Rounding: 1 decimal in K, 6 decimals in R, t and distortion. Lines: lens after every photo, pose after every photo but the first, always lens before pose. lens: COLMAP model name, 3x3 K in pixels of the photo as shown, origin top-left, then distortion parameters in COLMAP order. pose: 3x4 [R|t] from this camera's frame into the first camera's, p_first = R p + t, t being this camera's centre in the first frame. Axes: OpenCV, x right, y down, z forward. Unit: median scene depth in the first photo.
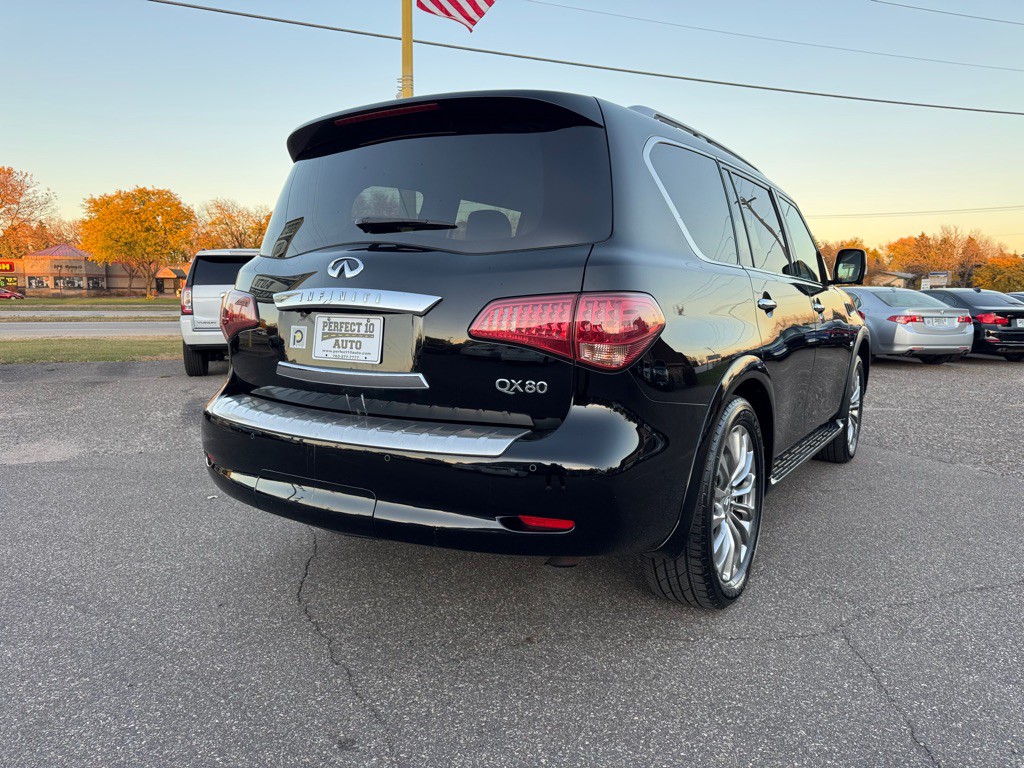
lens RADIAL K [[712.2, 0, 511.1], [0, 712.2, 382.7], [0, 0, 1]] dist [0.050822, -0.064338]
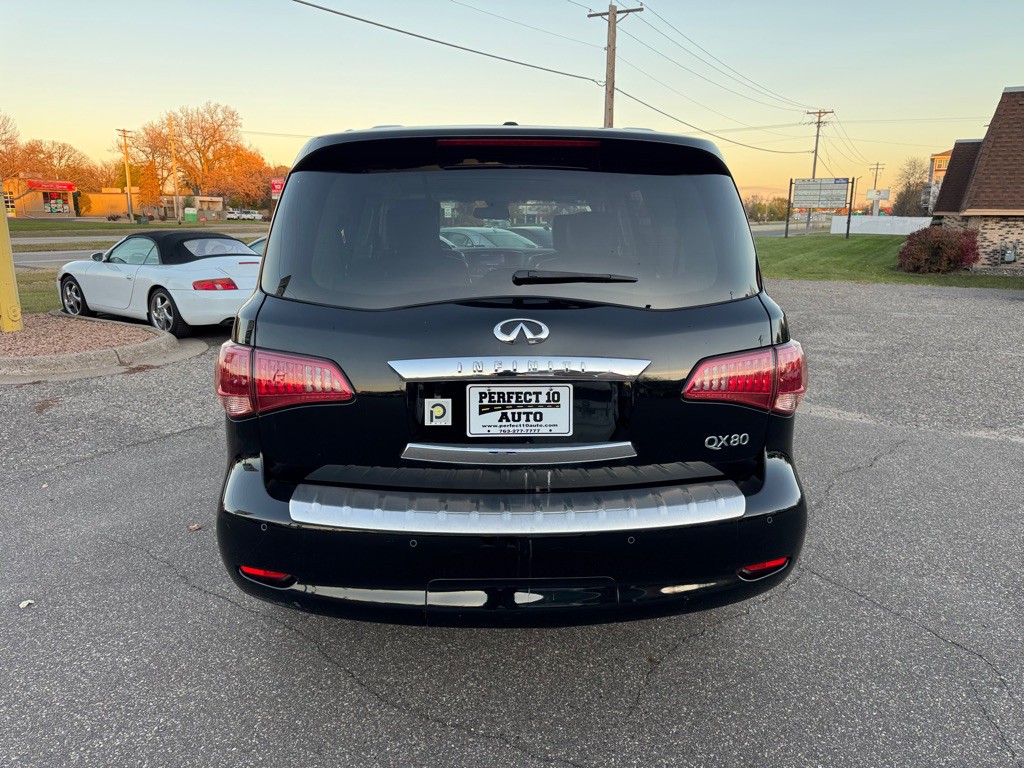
lens RADIAL K [[708.3, 0, 499.9], [0, 708.3, 381.0], [0, 0, 1]] dist [0.056812, -0.067543]
pose [[0.812537, -0.130786, 0.568049, -0.734998], [0.069143, 0.989249, 0.128860, -0.209991], [-0.578795, -0.065427, 0.812844, 0.315261]]
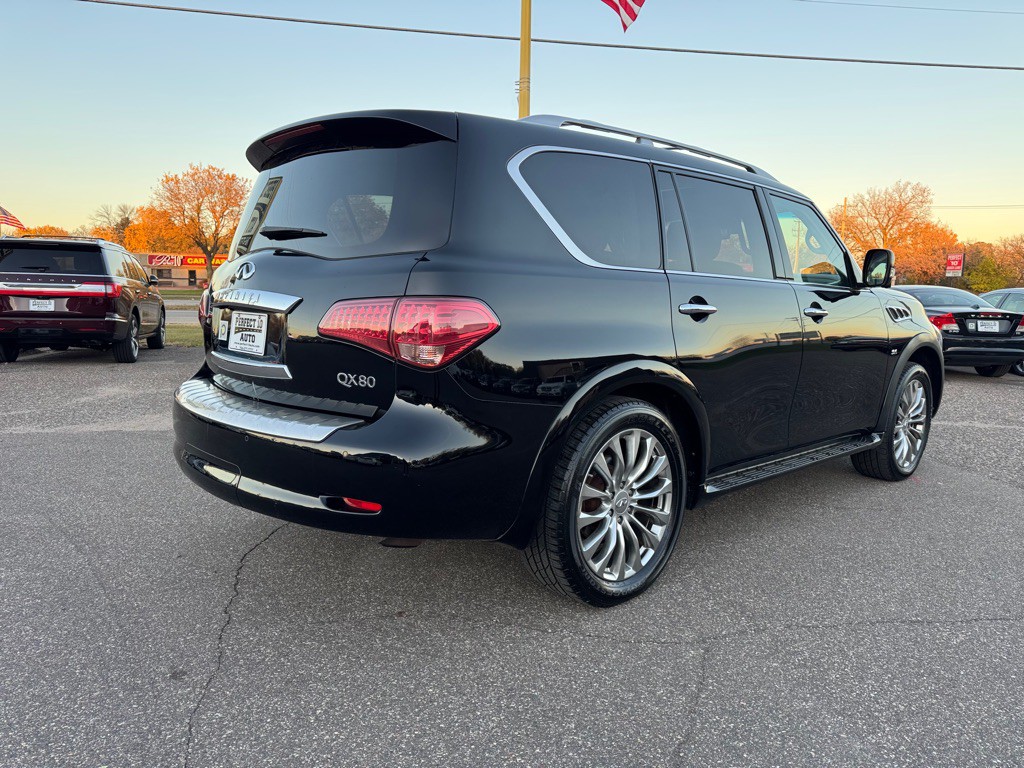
lens RADIAL K [[700.2, 0, 509.2], [0, 700.2, 389.1], [0, 0, 1]] dist [0.078641, -0.061204]
pose [[0.973201, 0.043644, -0.225778, 0.436469], [-0.040064, 0.998988, 0.020417, -0.011690], [0.226440, -0.010825, 0.973965, -0.008035]]
